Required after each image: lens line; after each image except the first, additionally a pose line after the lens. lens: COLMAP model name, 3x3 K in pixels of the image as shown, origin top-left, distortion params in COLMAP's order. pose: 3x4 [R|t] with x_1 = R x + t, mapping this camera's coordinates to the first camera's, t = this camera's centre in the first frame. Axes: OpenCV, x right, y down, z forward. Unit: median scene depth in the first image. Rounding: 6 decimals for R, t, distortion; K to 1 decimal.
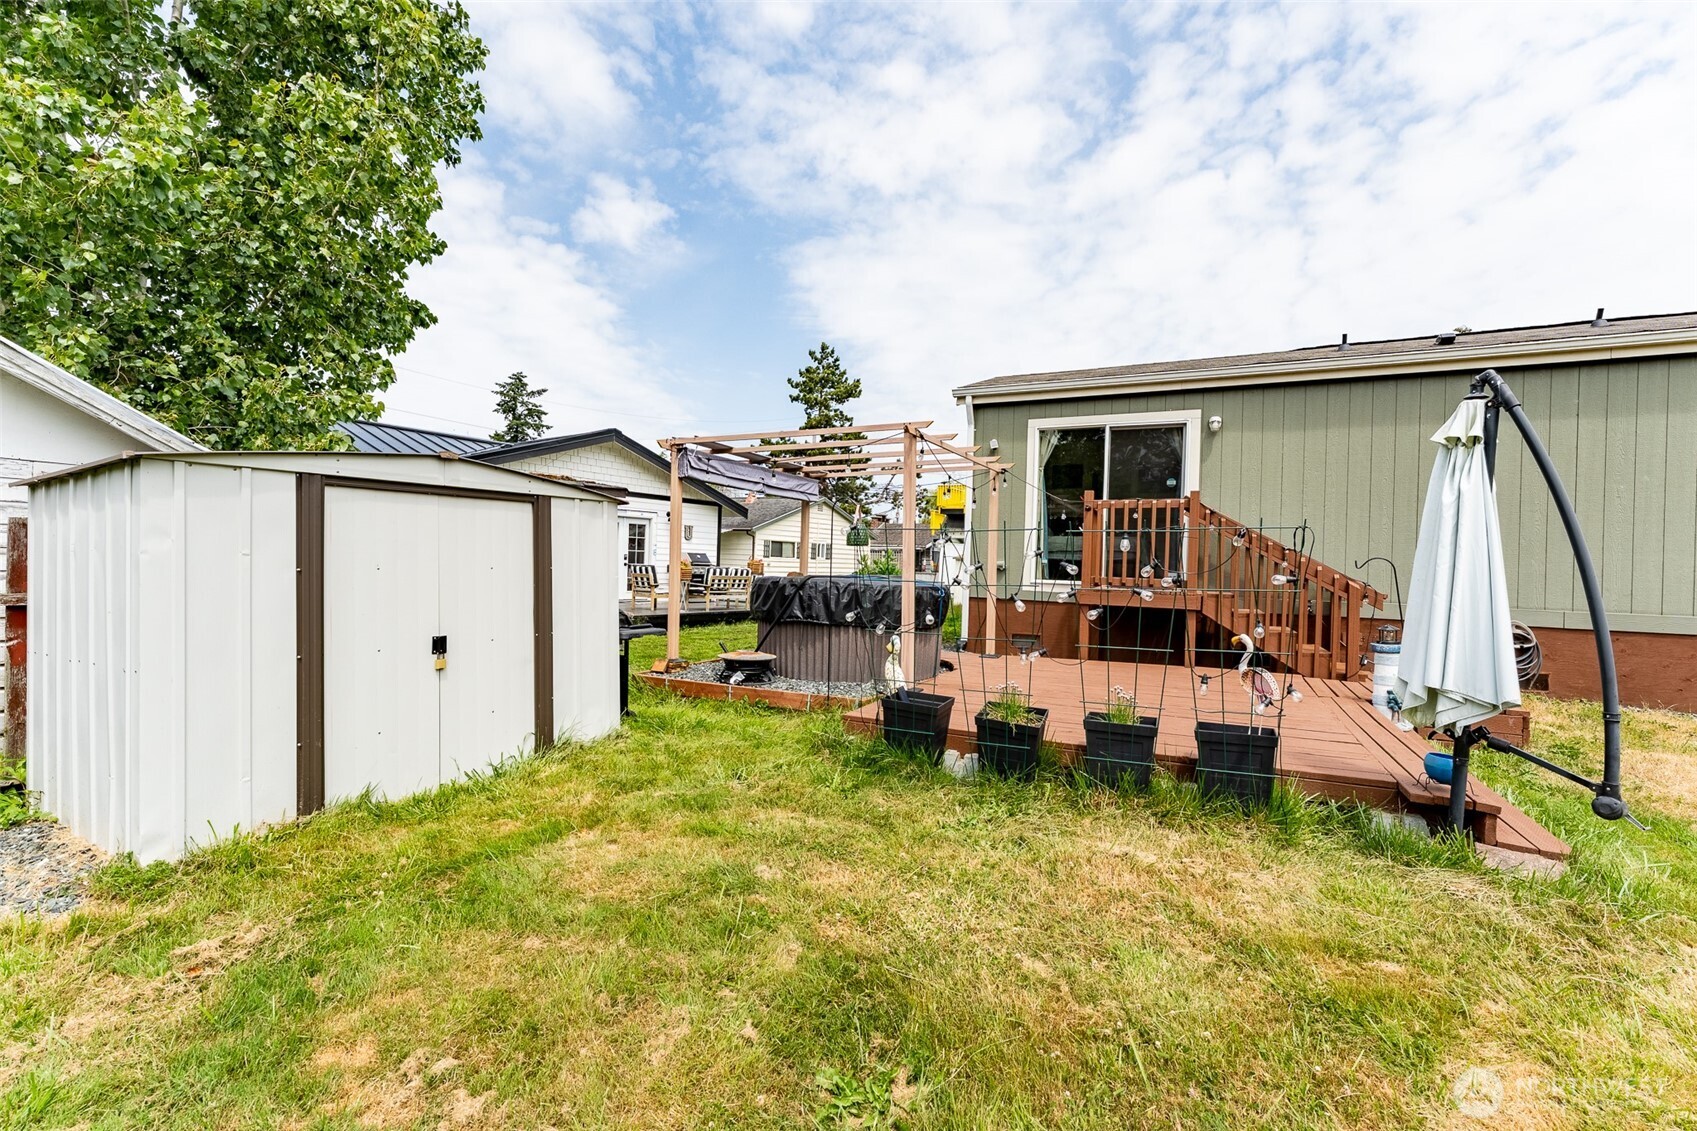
lens RADIAL K [[706.1, 0, 845.6], [0, 706.1, 563.0], [0, 0, 1]] dist [-0.003958, 0.003057]
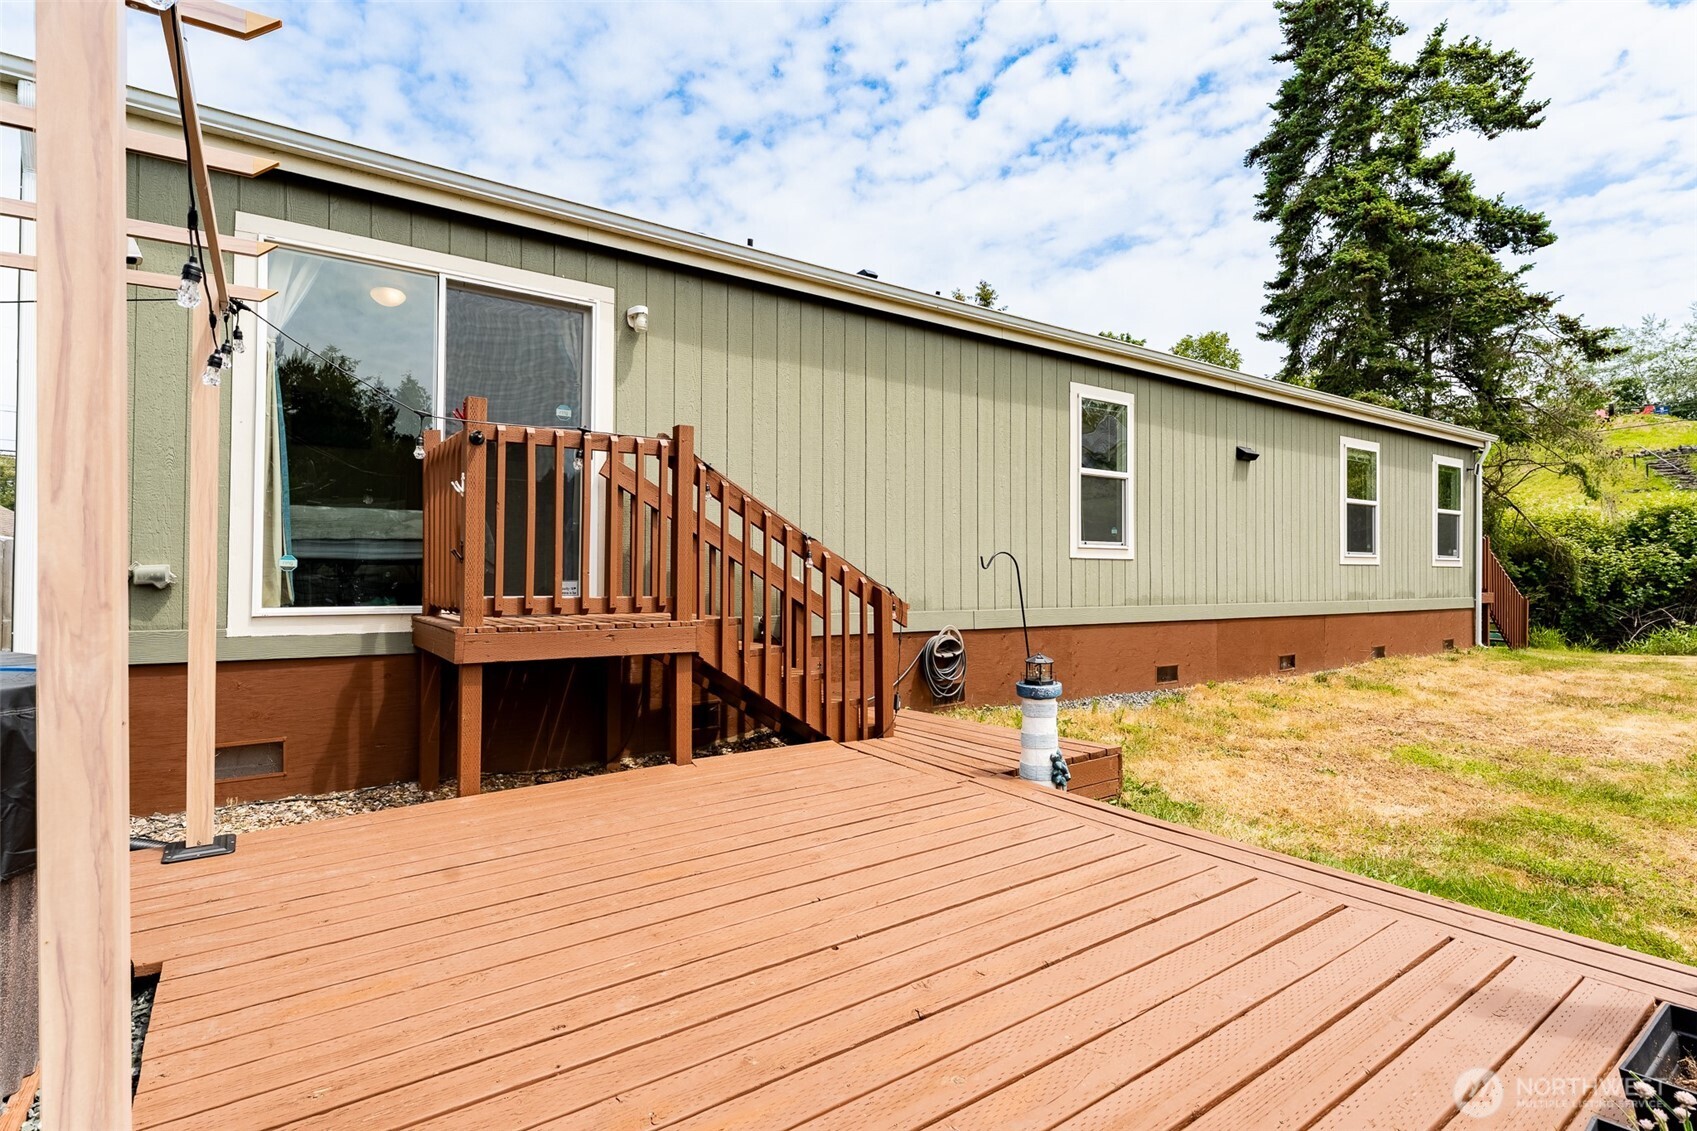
lens RADIAL K [[815.7, 0, 846.7], [0, 815.7, 569.9], [0, 0, 1]] dist [-0.003251, -0.000939]
pose [[0.477975, -0.022461, 0.878086, 0.026781], [0.015109, 0.999735, 0.017349, -0.004000], [-0.878243, 0.004974, 0.478188, 0.690395]]
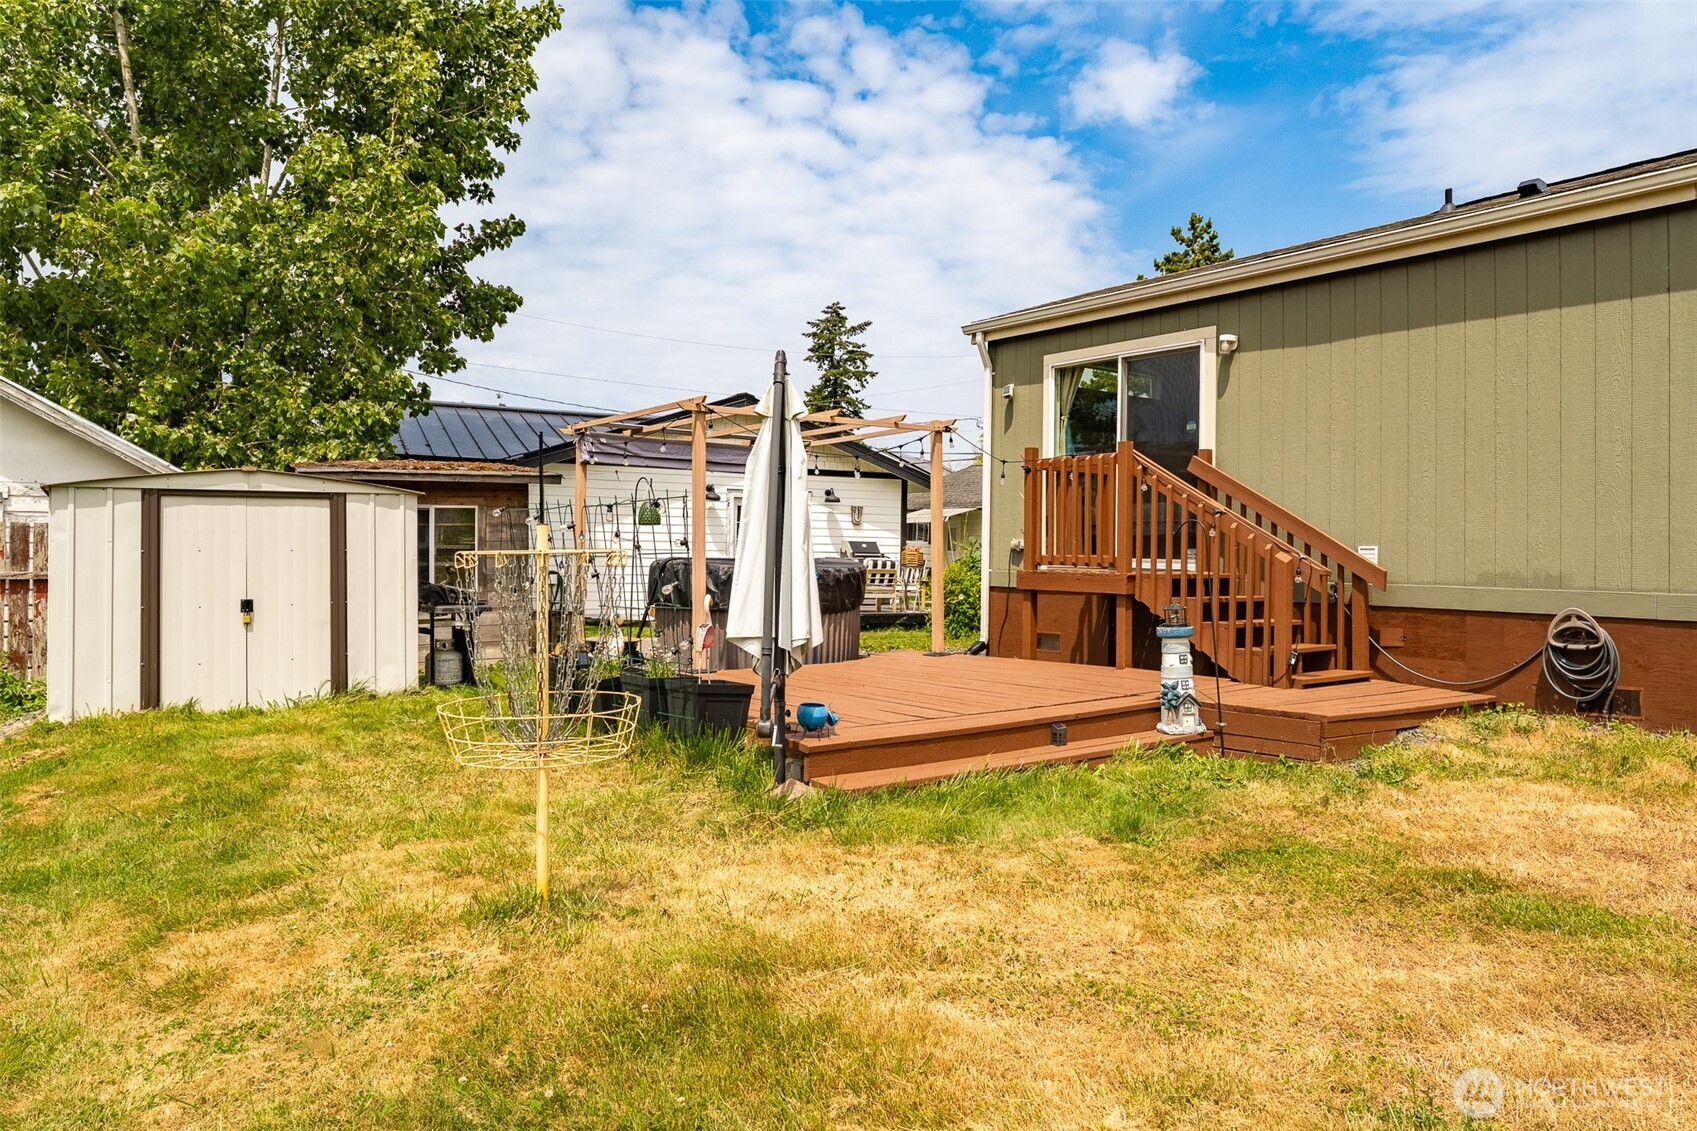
lens RADIAL K [[1094.0, 0, 849.4], [0, 1094.0, 540.3], [0, 0, 1]] dist [-0.007159, 0.000432]
pose [[0.898528, -0.024023, -0.438258, 0.851241], [0.015787, 0.999624, -0.022427, 0.032705], [0.438632, 0.013233, 0.898569, -0.242466]]
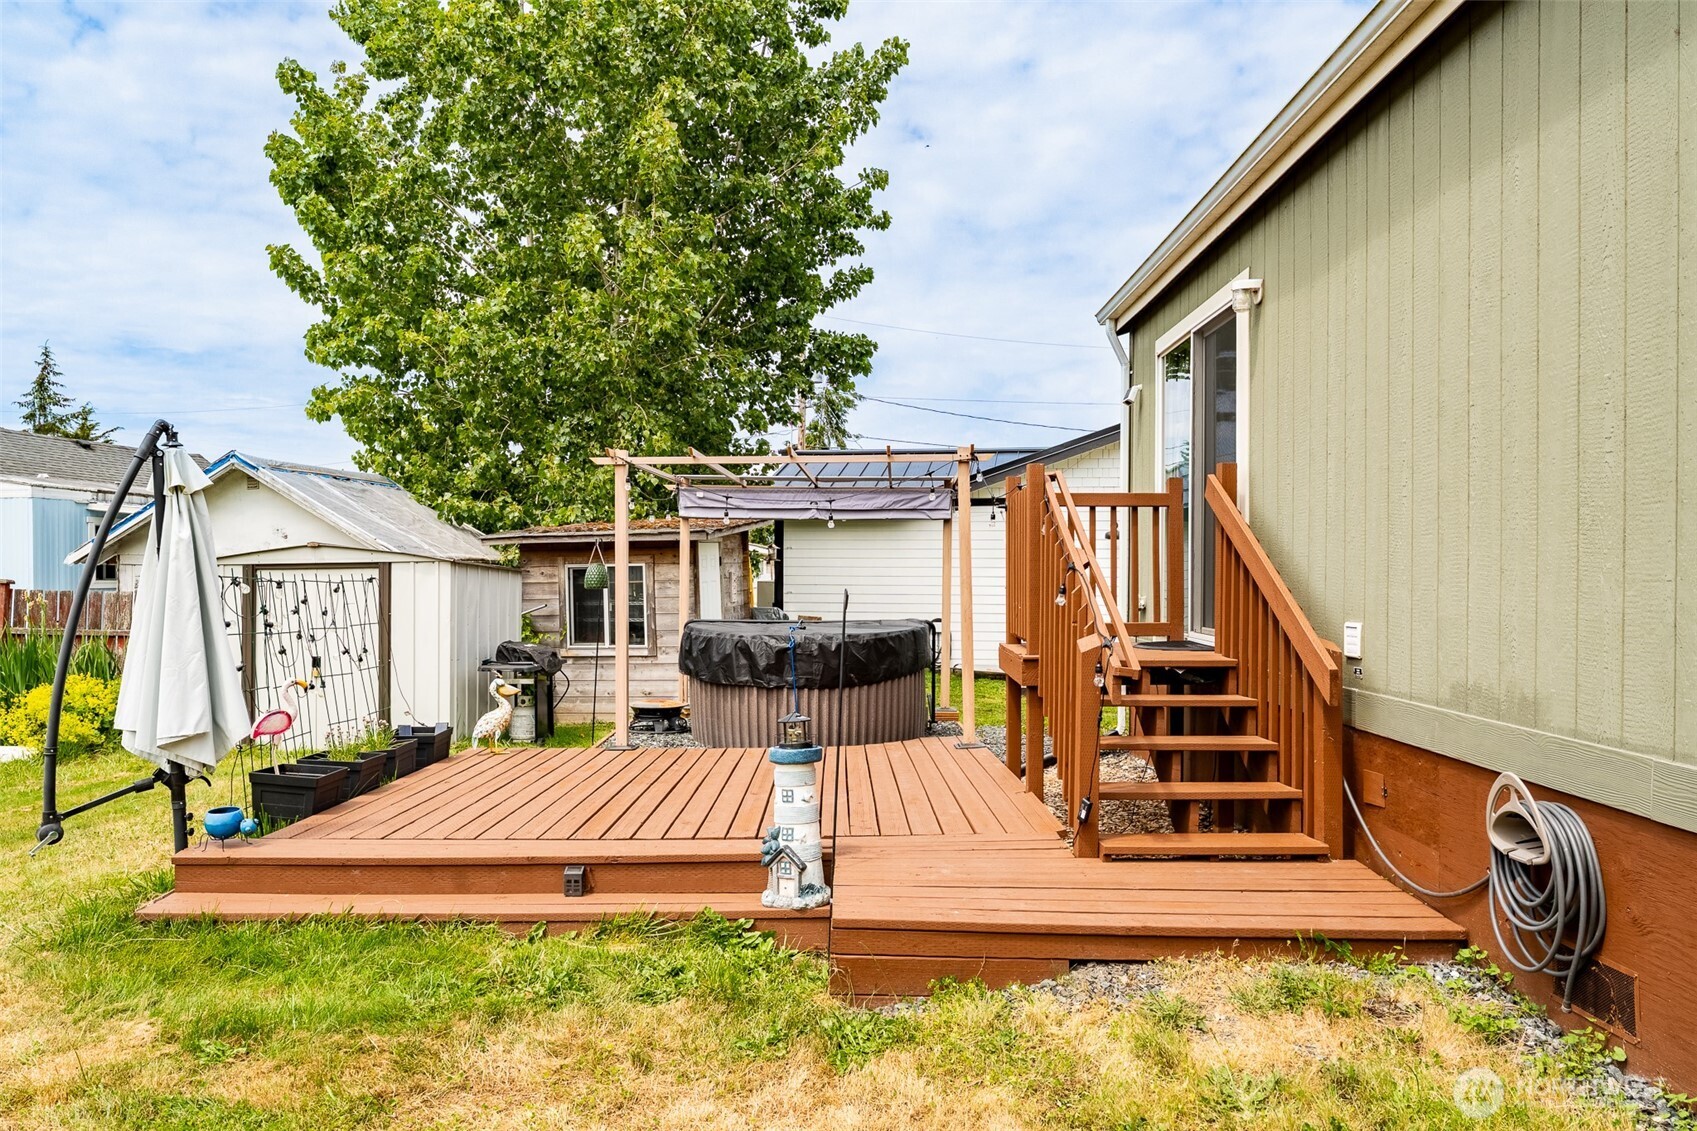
lens RADIAL K [[1107.3, 0, 852.1], [0, 1107.3, 586.2], [0, 0, 1]] dist [-0.028368, -0.000674]
pose [[0.455781, -0.022331, -0.889812, 1.348377], [0.012747, 0.999746, -0.018560, 0.005298], [0.890001, -0.002883, 0.455950, 0.565215]]
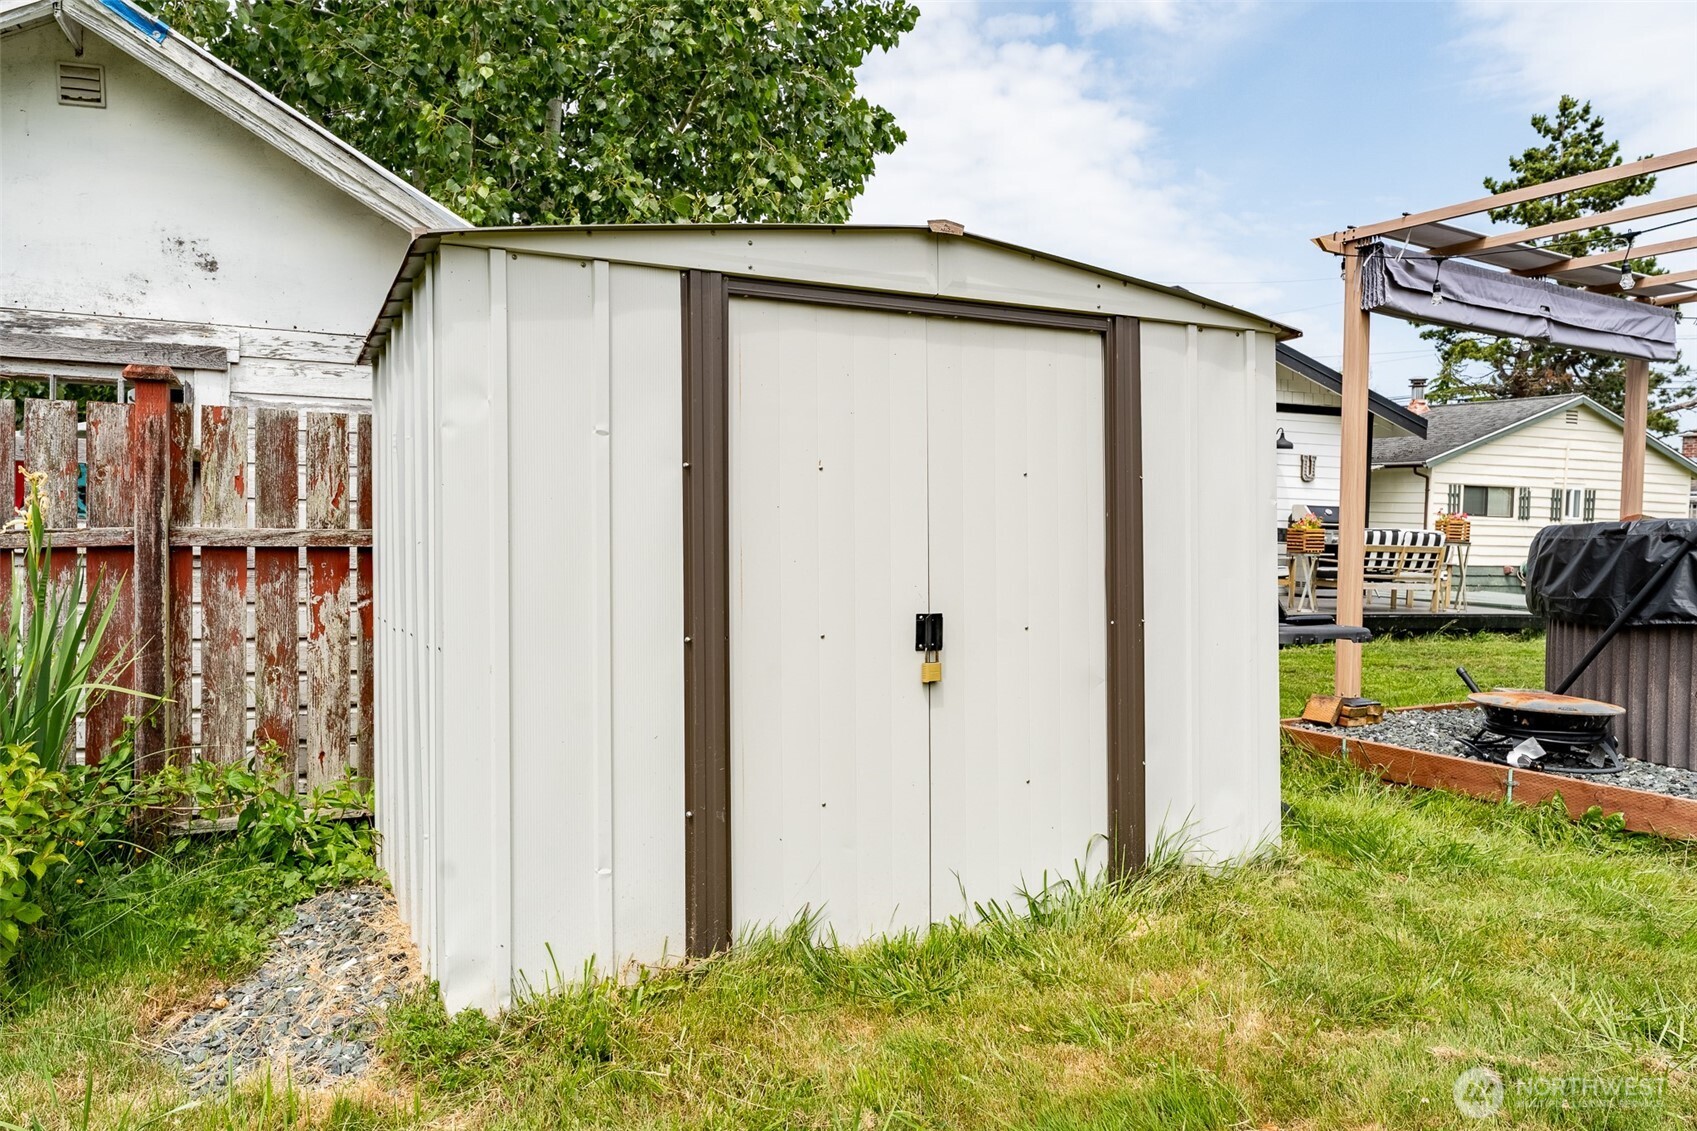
lens RADIAL K [[1150.0, 0, 848.5], [0, 1150.0, 565.5], [0, 0, 1]] dist [-0.003229, -0.001678]
pose [[0.841380, 0.008053, -0.540383, -0.120911], [0.003994, 0.999769, 0.021117, 0.032648], [0.540428, -0.019926, 0.841154, 0.190307]]
